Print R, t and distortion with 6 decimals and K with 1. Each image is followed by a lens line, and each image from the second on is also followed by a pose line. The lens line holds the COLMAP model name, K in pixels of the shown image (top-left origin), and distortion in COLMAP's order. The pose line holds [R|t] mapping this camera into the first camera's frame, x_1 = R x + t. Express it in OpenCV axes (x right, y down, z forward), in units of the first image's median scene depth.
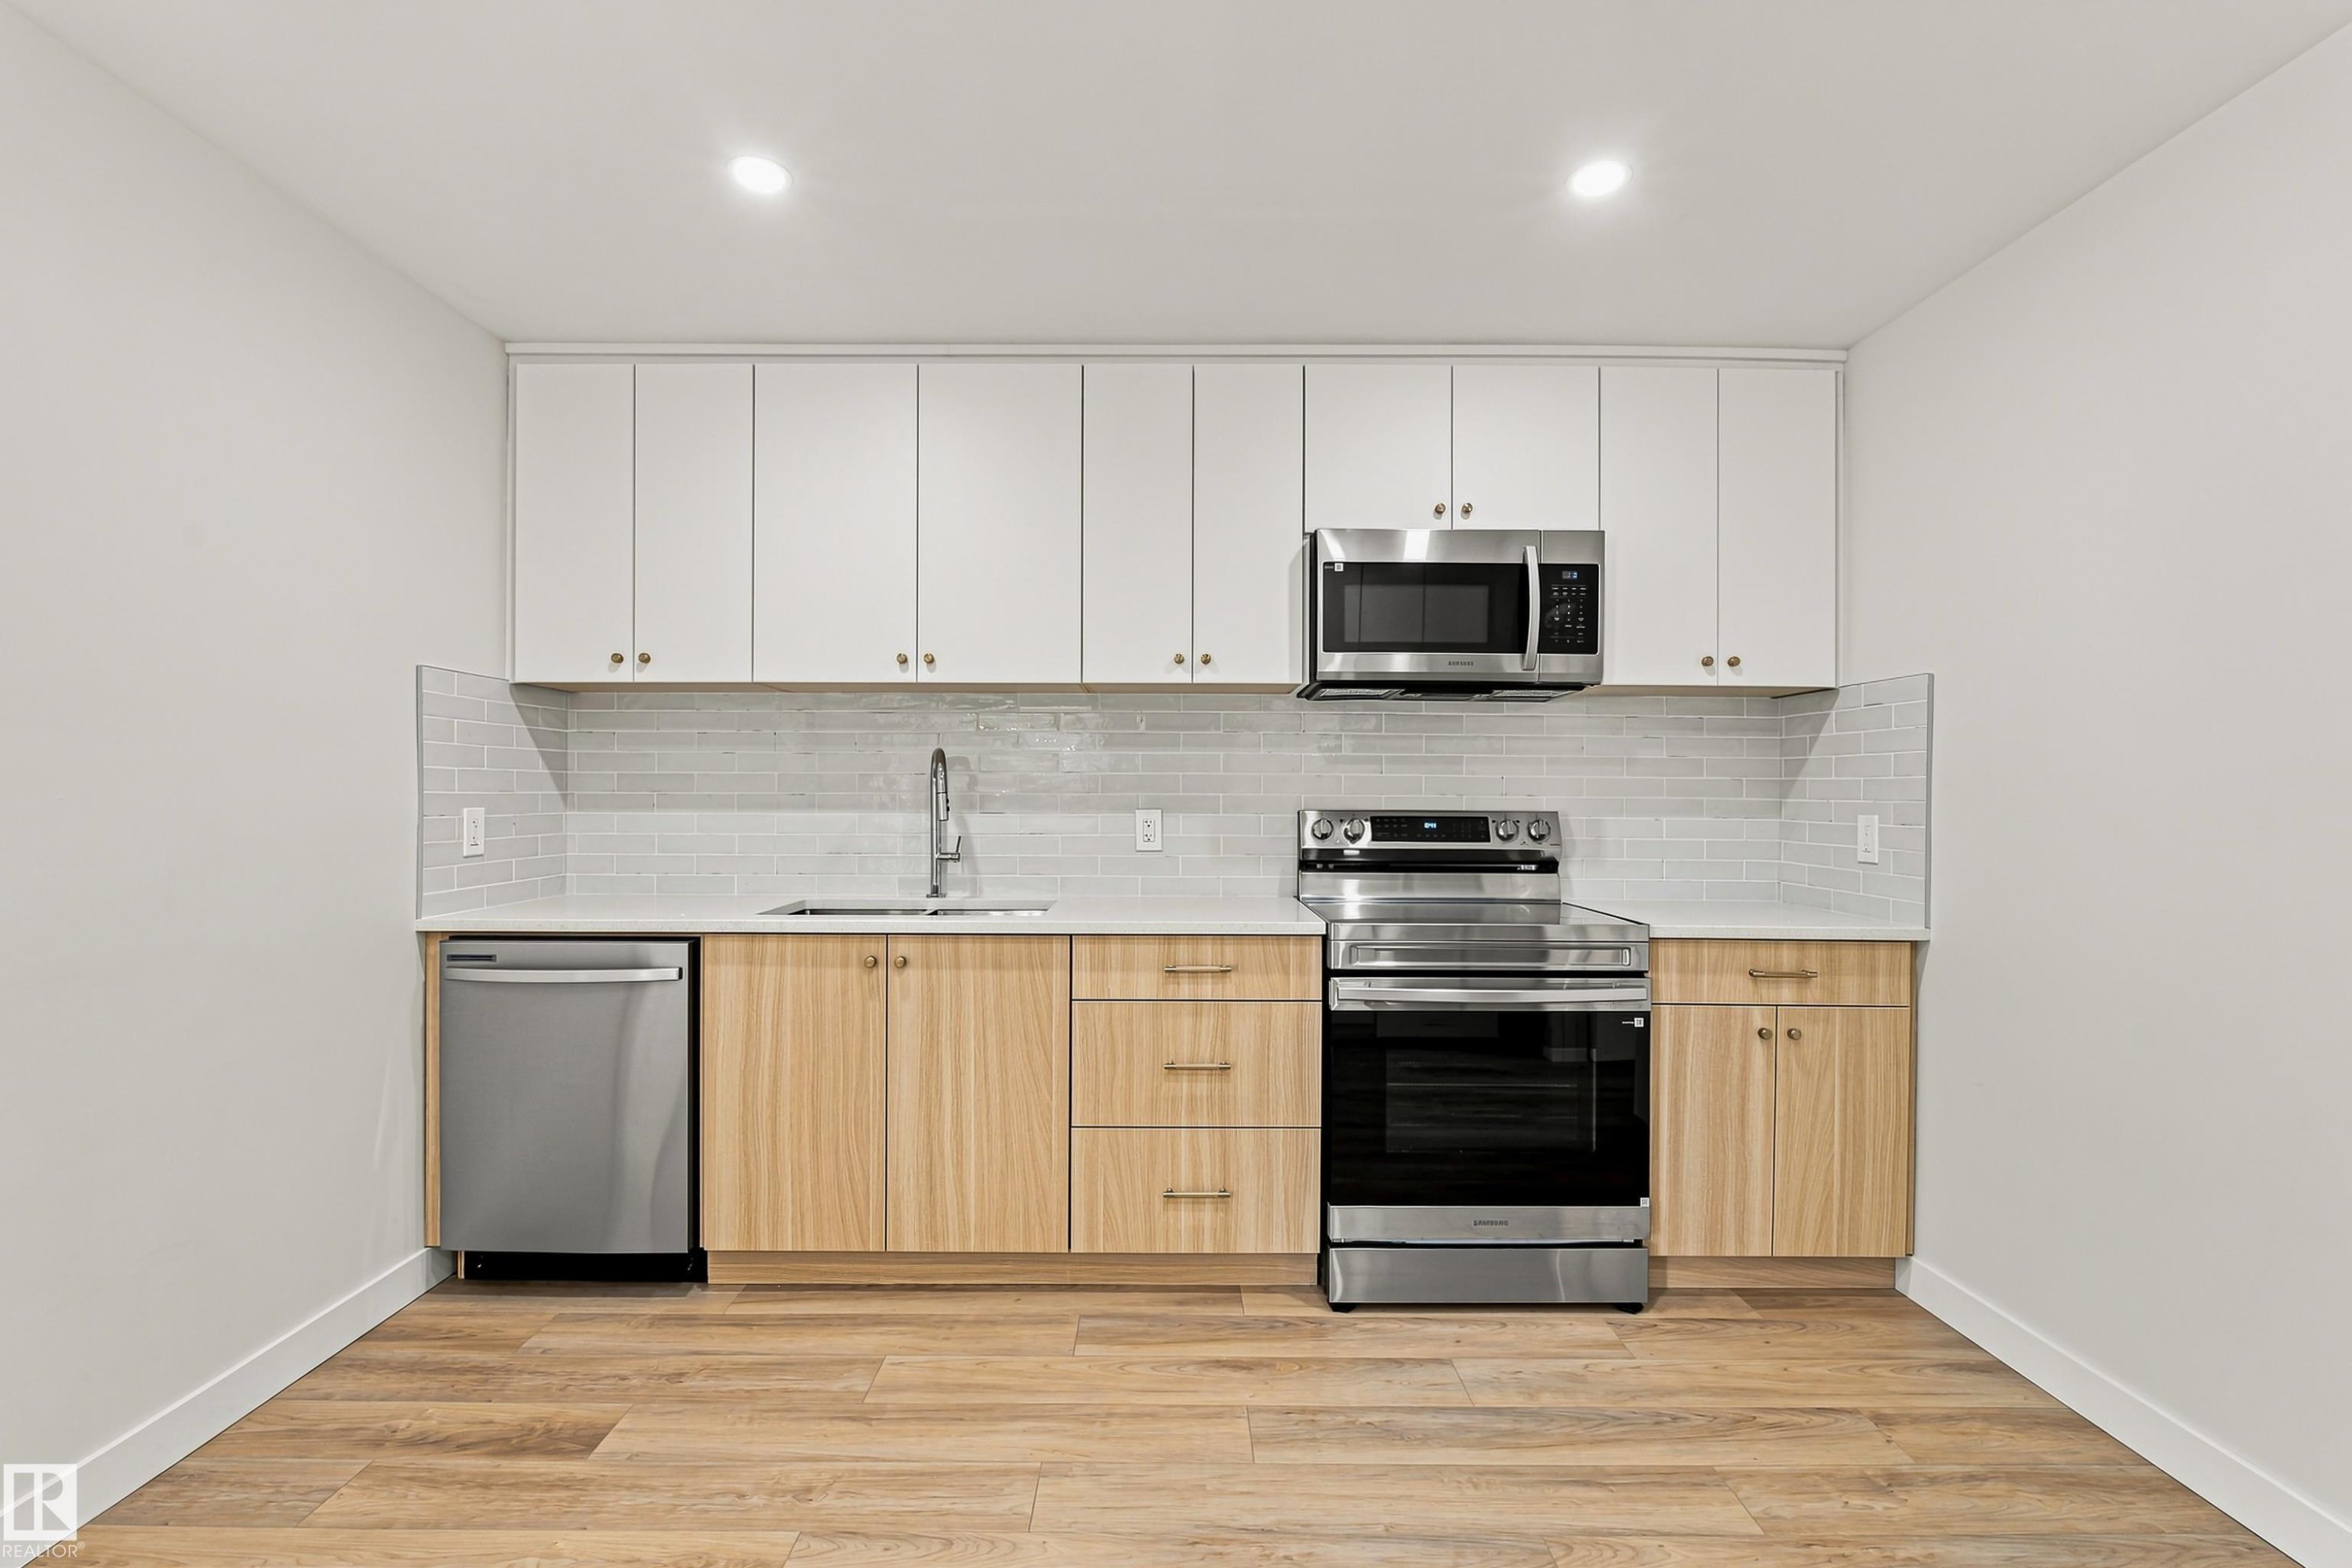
lens RADIAL K [[1052.2, 0, 1171.7], [0, 1052.2, 792.0], [0, 0, 1]] dist [-0.011026, -0.000183]
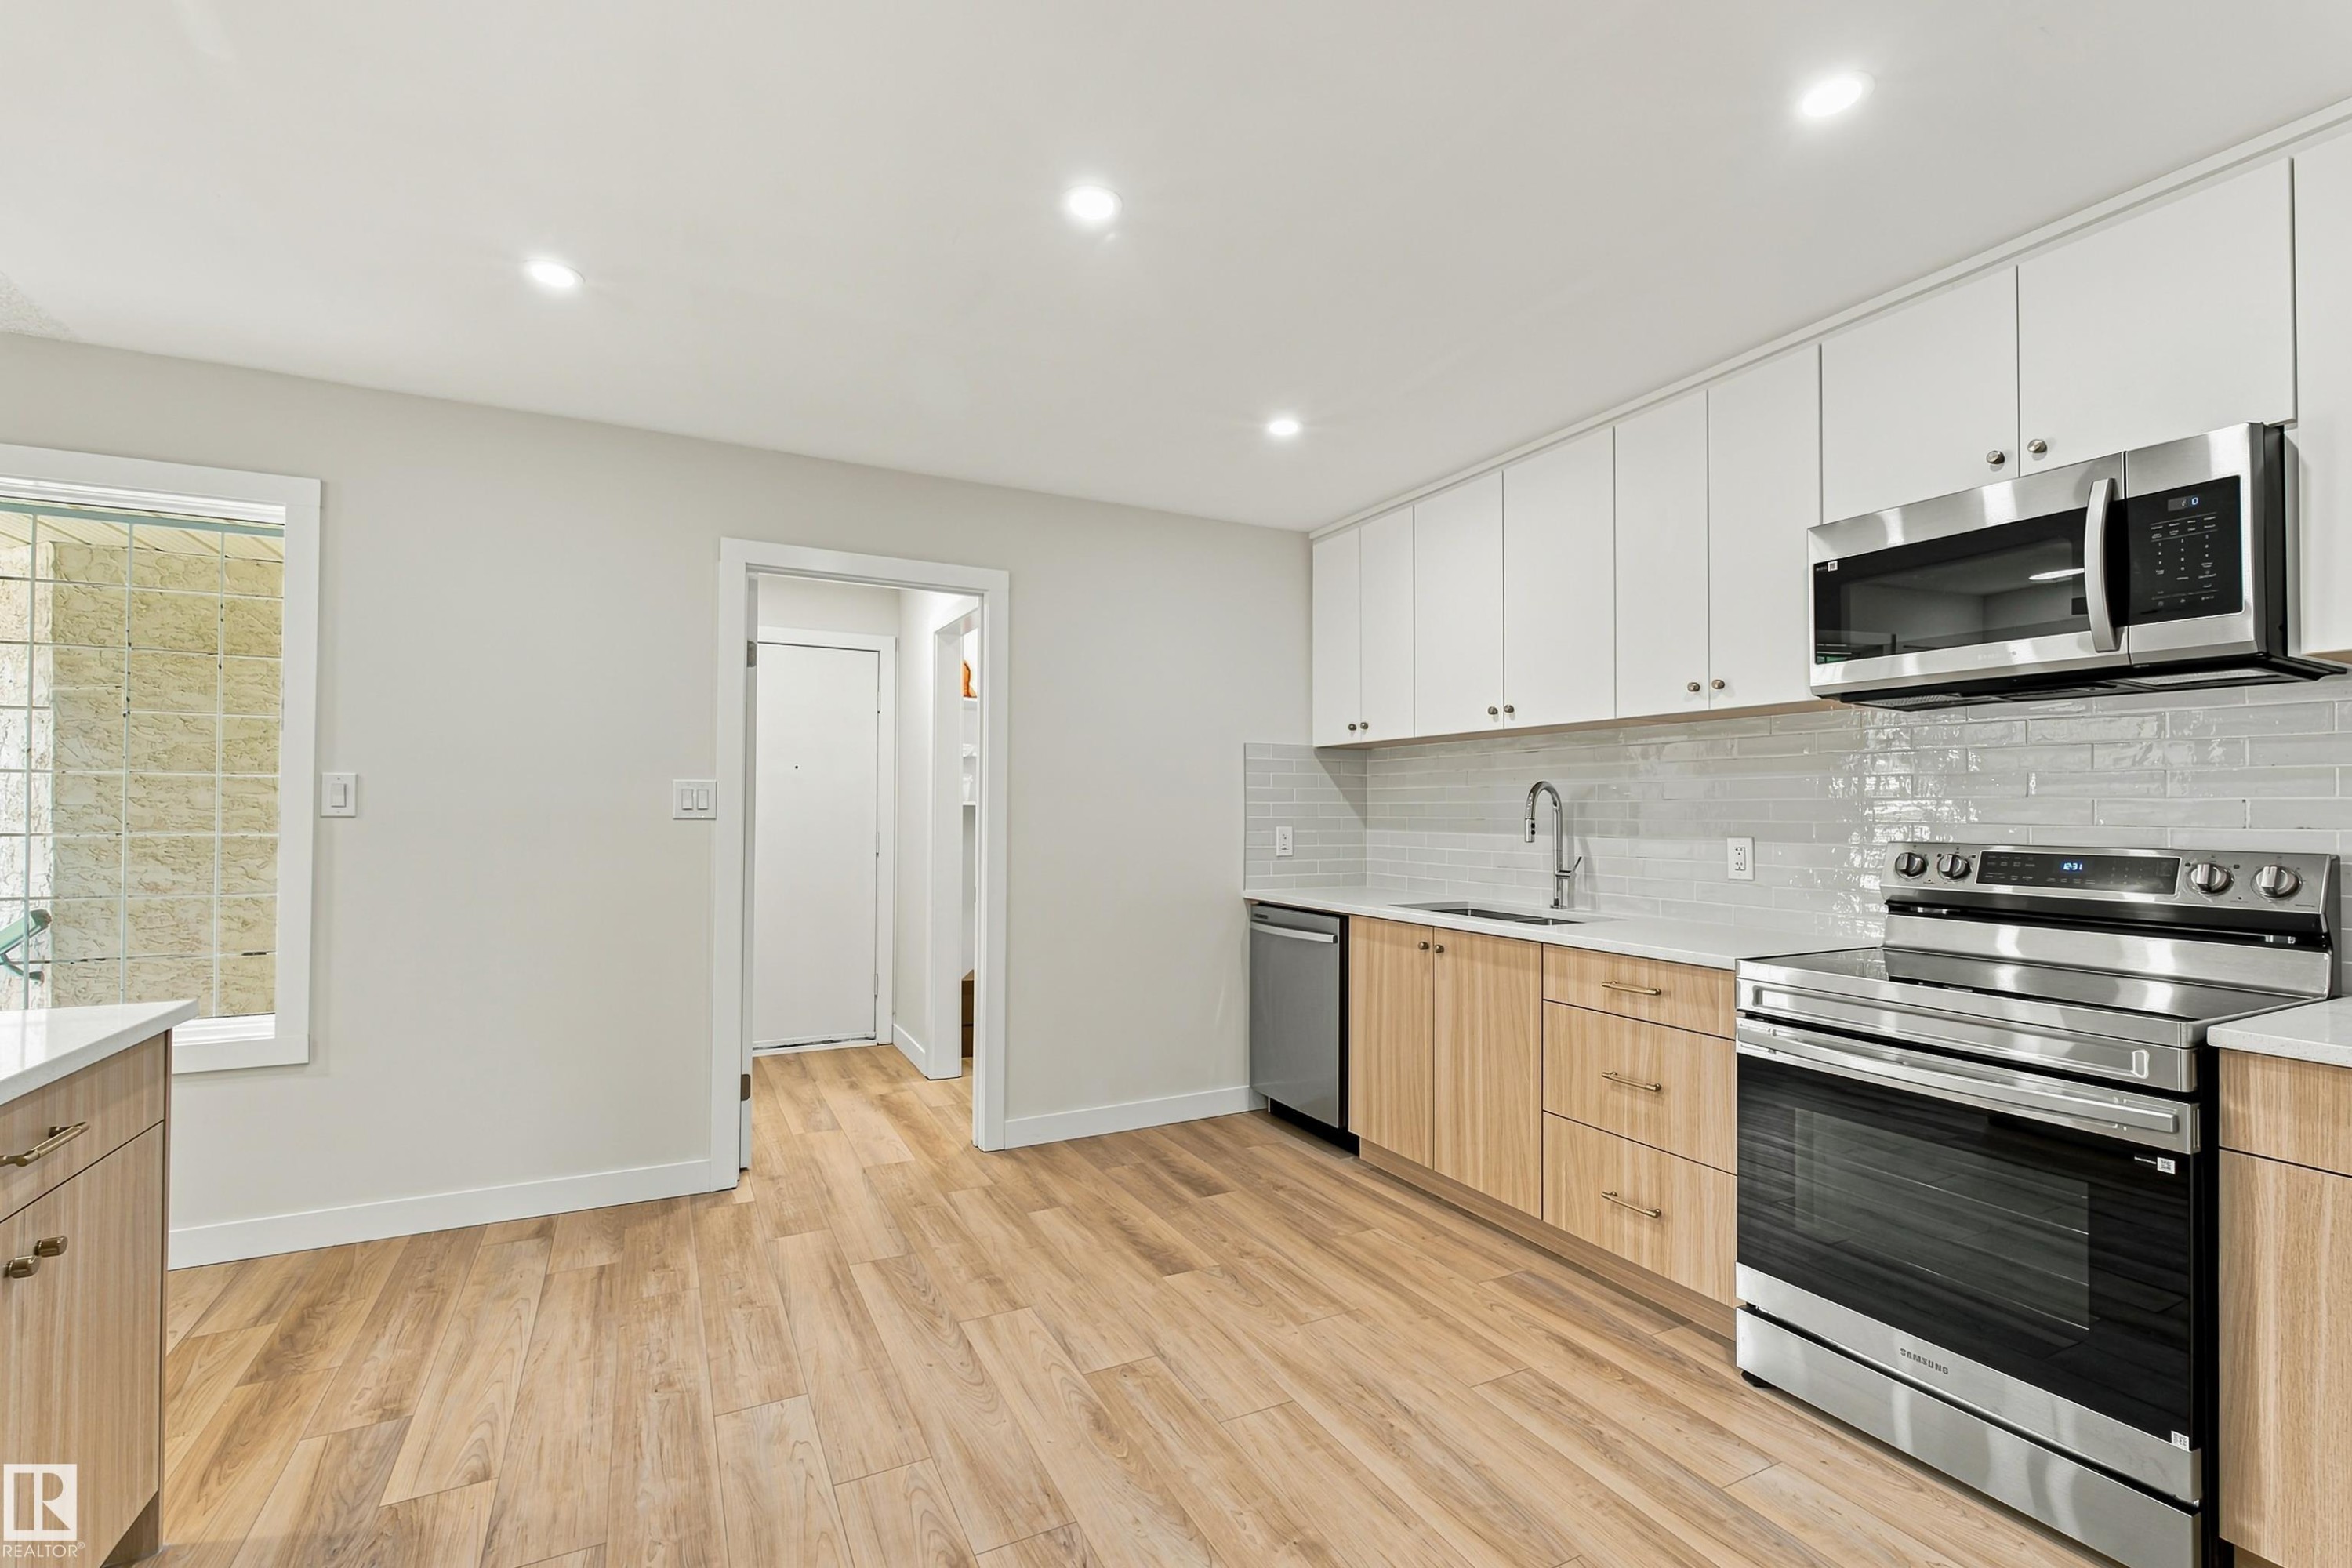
lens RADIAL K [[1027.6, 0, 1170.1], [0, 1027.6, 790.8], [0, 0, 1]] dist [0.000773, 0.000251]
pose [[0.452367, -0.018891, -0.891632, 0.728167], [-0.003087, 0.999736, -0.022747, -0.003674], [0.891827, 0.013042, 0.452189, 0.123669]]
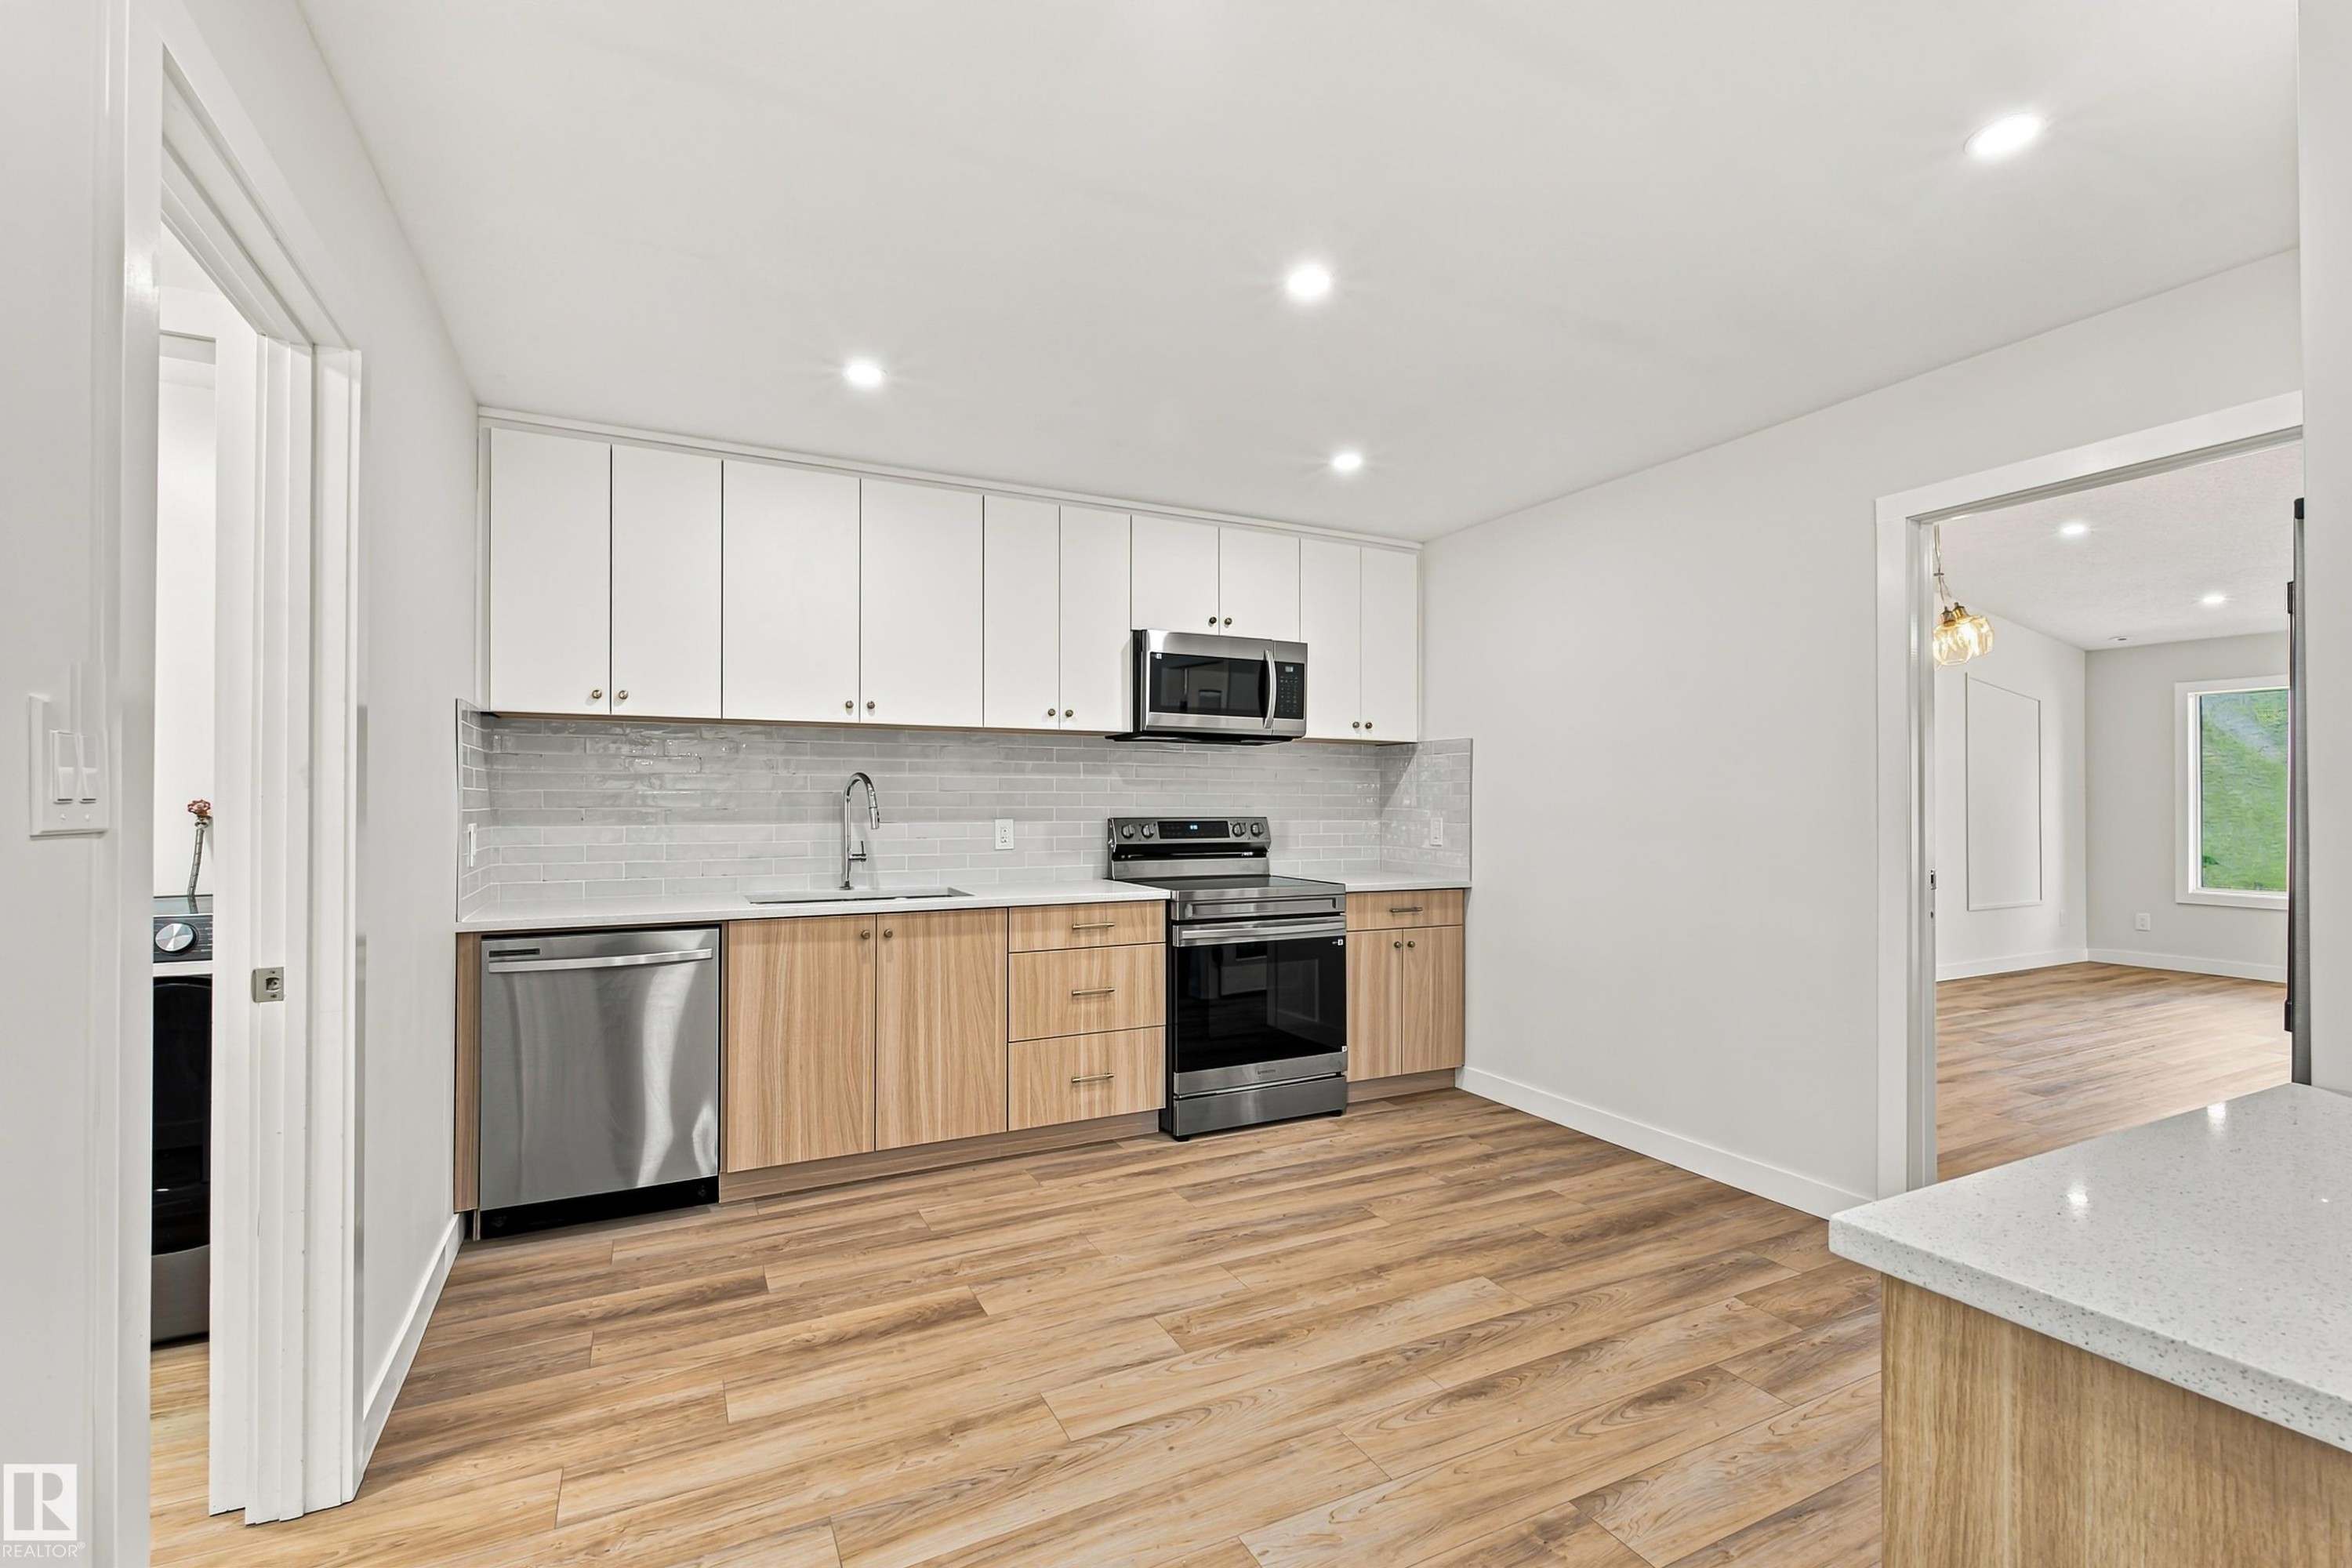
lens RADIAL K [[1027.6, 0, 1170.1], [0, 1027.6, 790.8], [0, 0, 1]] dist [0.000773, 0.000251]
pose [[0.894793, 0.001240, 0.446479, -0.521576], [0.002000, 0.999975, -0.006786, -0.012192], [-0.446476, 0.006965, 0.894769, -0.345984]]
